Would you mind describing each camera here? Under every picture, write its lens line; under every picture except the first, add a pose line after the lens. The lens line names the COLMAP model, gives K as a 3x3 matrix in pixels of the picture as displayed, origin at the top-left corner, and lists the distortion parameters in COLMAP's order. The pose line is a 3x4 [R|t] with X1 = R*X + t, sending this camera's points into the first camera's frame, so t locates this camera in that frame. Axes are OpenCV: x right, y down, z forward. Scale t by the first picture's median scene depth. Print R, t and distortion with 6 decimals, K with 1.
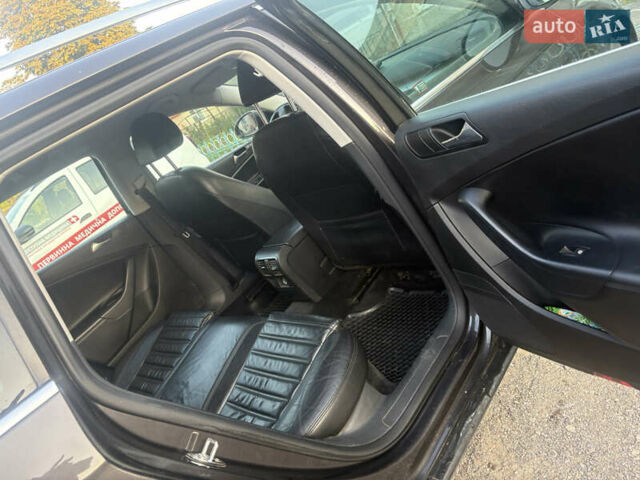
lens RADIAL K [[481.7, 0, 305.5], [0, 481.7, 236.5], [0, 0, 1]] dist [-0.007077, -0.005298]
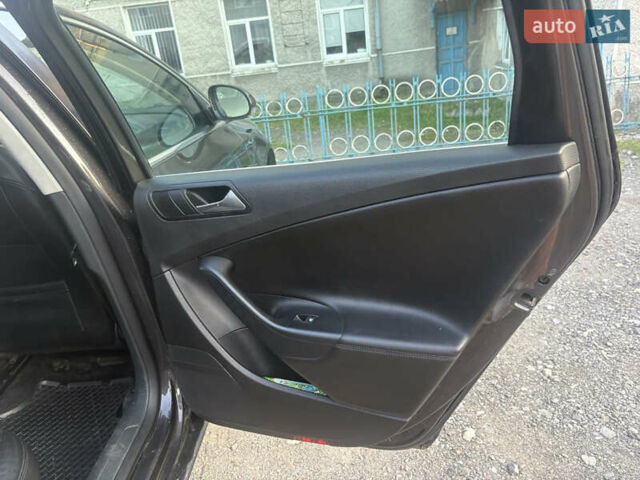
lens RADIAL K [[481.7, 0, 328.9], [0, 481.7, 241.0], [0, 0, 1]] dist [-0.007077, -0.005298]
pose [[0.698241, 0.156497, 0.698547, -0.176751], [-0.016305, 0.979035, -0.203038, 0.060286], [-0.715677, 0.130380, 0.686155, 0.113727]]
